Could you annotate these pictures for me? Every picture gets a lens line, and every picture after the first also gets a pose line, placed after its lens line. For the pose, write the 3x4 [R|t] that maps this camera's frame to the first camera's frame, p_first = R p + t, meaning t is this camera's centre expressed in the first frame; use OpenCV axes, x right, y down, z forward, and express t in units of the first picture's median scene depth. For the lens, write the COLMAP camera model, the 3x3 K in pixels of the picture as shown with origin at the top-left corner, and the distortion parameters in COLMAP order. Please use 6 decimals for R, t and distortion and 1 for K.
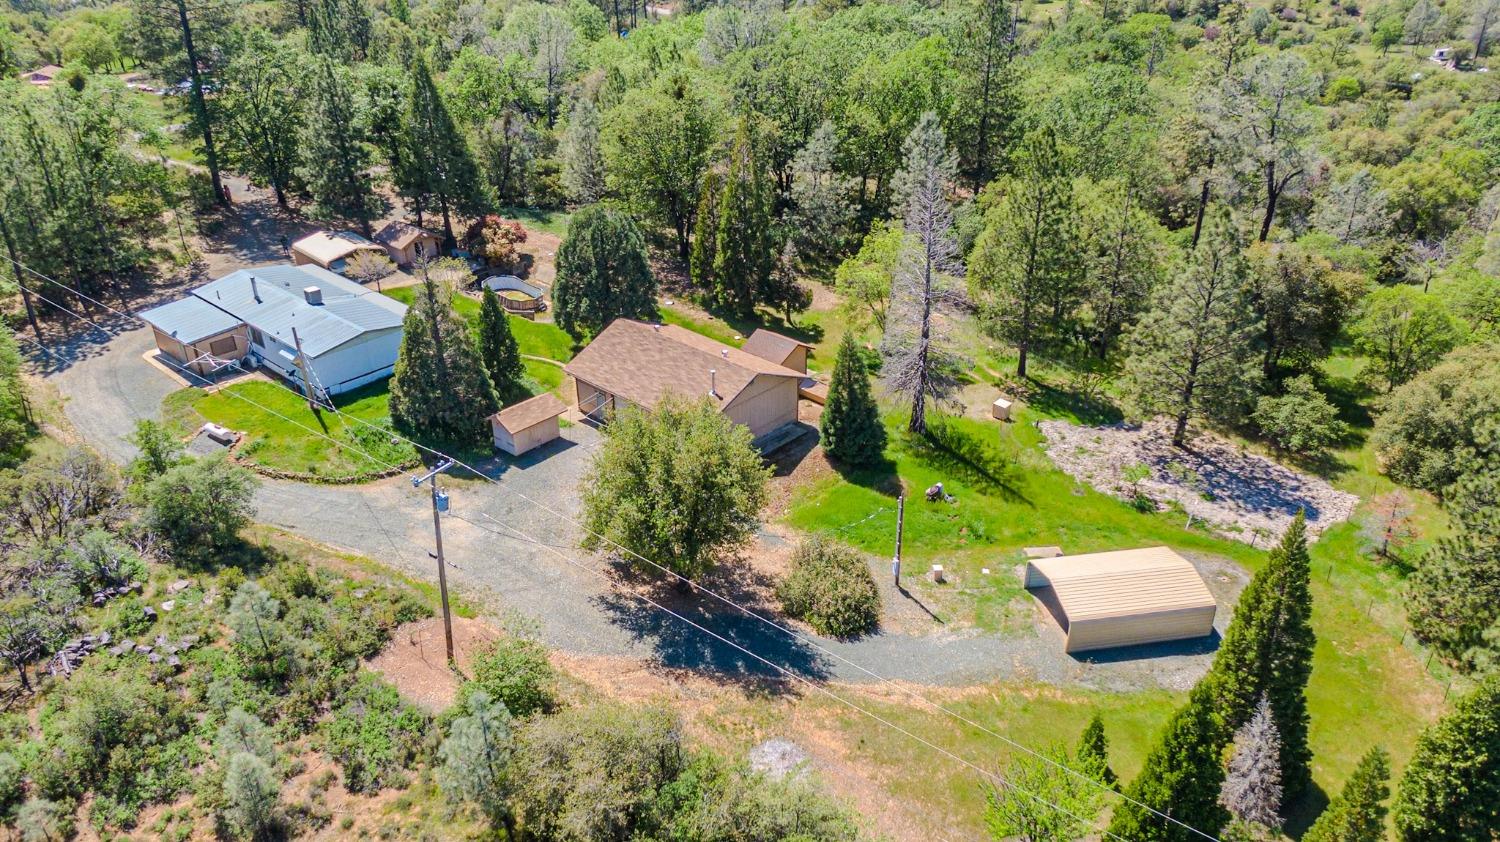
lens RADIAL K [[1094.9, 0, 750.0], [0, 1094.9, 421.0], [0, 0, 1]] dist [0.032035, -0.026979]
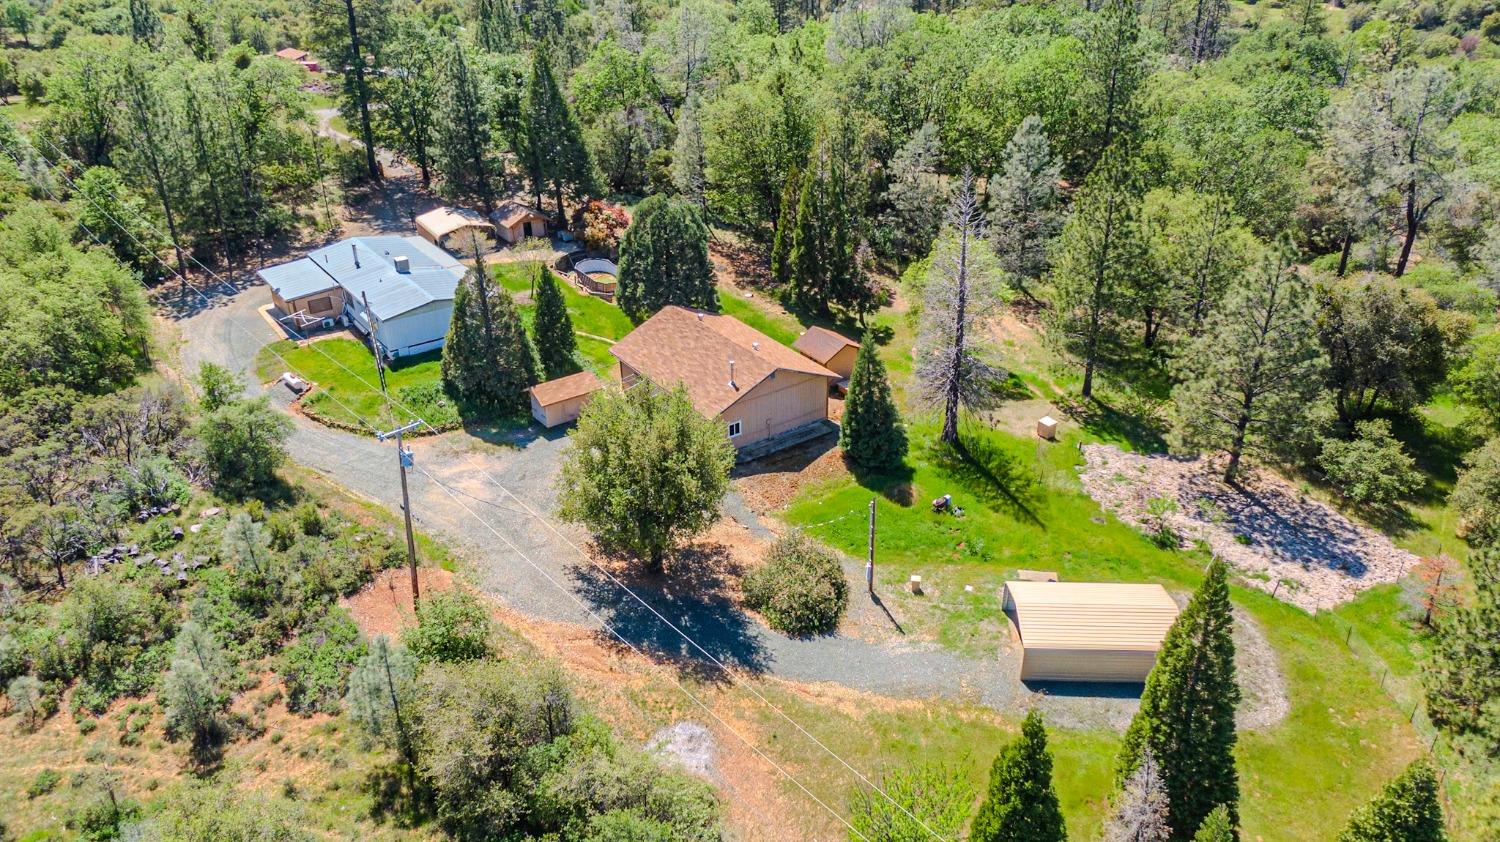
lens RADIAL K [[1094.9, 0, 750.0], [0, 1094.9, 421.0], [0, 0, 1]] dist [0.032035, -0.026979]
pose [[0.976941, 0.090764, -0.193257, 0.178065], [-0.090427, 0.995847, 0.010582, -0.003197], [0.193415, 0.007138, 0.981091, 0.005398]]
